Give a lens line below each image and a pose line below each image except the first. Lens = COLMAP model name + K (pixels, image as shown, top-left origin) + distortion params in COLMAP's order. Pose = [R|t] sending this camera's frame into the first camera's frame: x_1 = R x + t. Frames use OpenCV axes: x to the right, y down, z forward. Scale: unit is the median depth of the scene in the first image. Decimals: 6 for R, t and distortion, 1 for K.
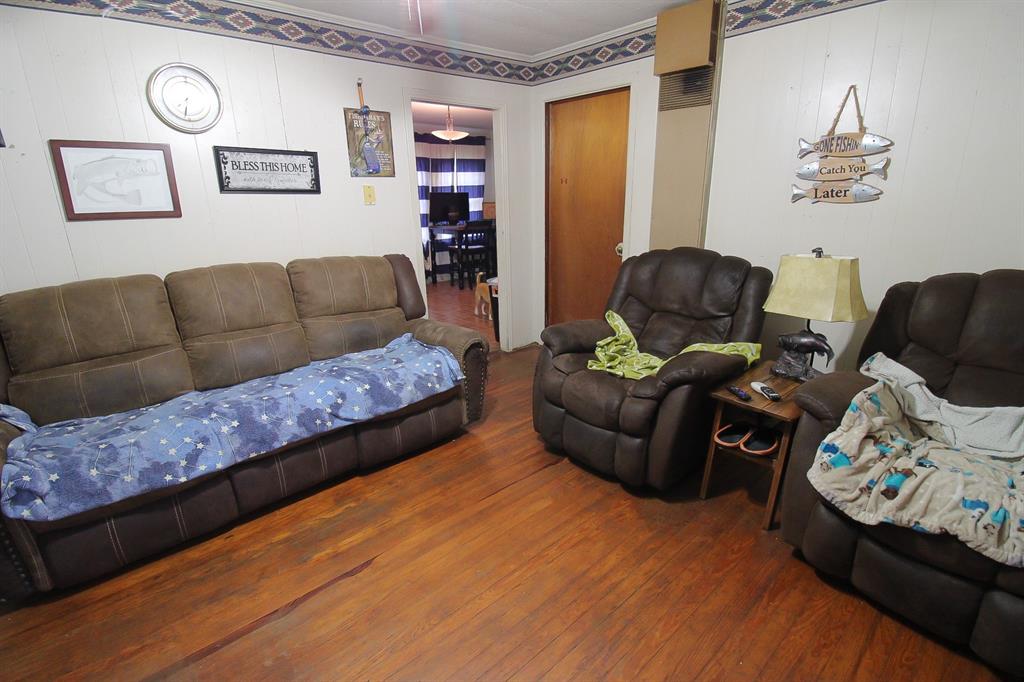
lens RADIAL K [[478.6, 0, 512.0], [0, 478.6, 341.0], [0, 0, 1]] dist [-0.001067, -0.011421]
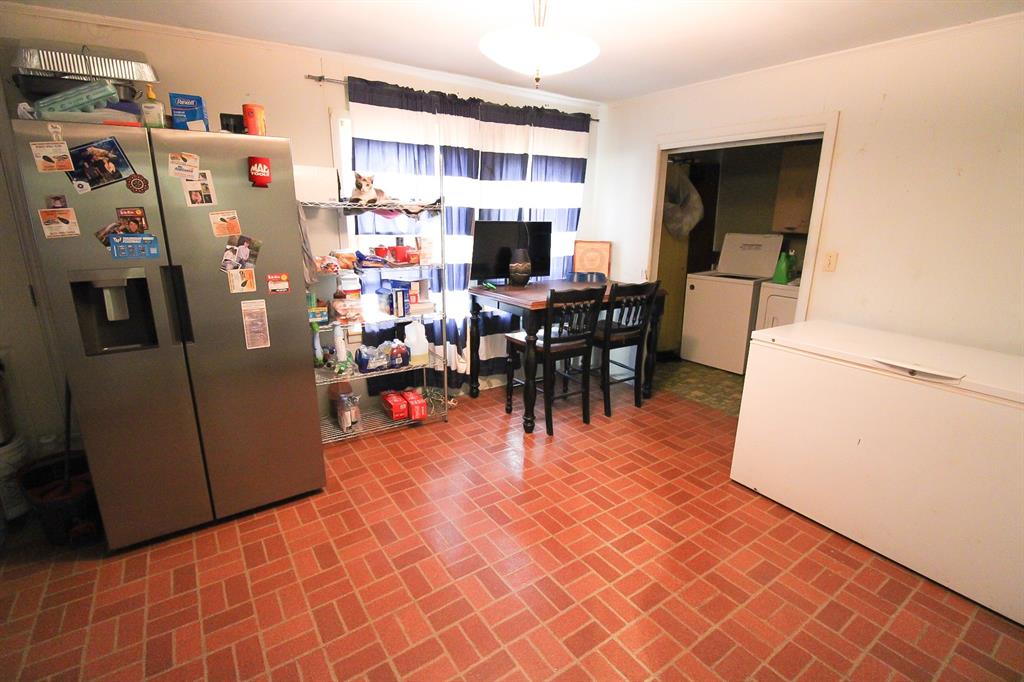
lens RADIAL K [[478.6, 0, 512.0], [0, 478.6, 341.0], [0, 0, 1]] dist [-0.001067, -0.011421]
pose [[0.993912, 0.055329, -0.095274, -0.079160], [-0.059152, 0.997534, -0.037771, -0.167577], [0.092950, 0.043177, 0.994734, 0.511464]]
